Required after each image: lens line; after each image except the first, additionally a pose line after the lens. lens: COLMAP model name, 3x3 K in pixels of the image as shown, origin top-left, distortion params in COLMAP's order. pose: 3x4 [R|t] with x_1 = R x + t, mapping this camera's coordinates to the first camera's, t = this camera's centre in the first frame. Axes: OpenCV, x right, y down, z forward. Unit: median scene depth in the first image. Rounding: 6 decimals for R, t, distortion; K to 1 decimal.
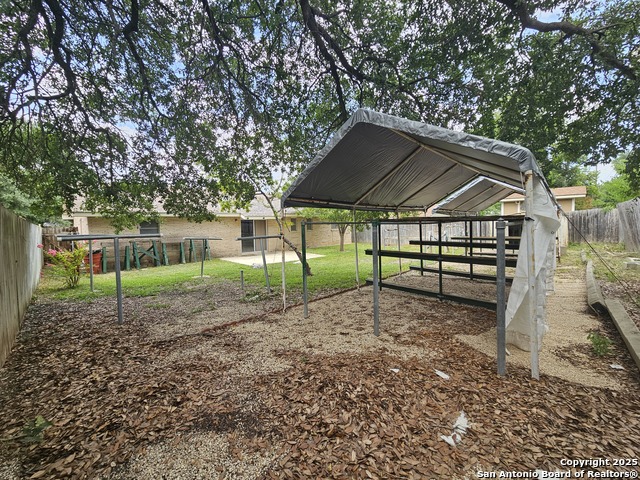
lens RADIAL K [[259.2, 0, 318.4], [0, 259.2, 238.8], [0, 0, 1]] dist [-0.000671, 0.000063]
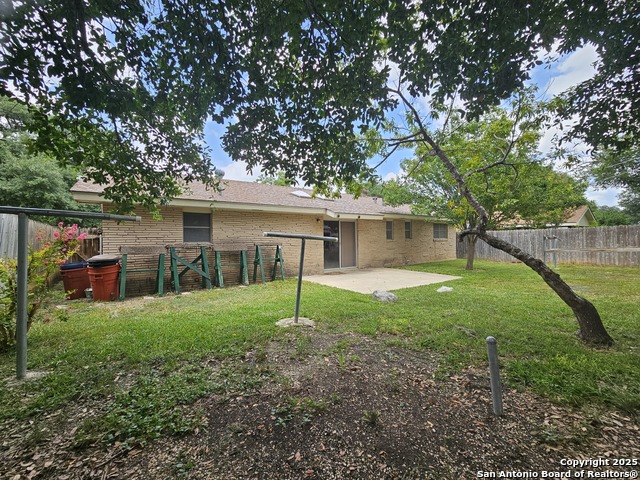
lens RADIAL K [[259.2, 0, 321.5], [0, 259.2, 241.8], [0, 0, 1]] dist [-0.000671, 0.000063]
pose [[0.988467, 0.008636, -0.151191, -0.243475], [-0.016201, 0.998673, -0.048878, 0.019705], [0.150568, 0.050764, 0.987295, 0.400714]]
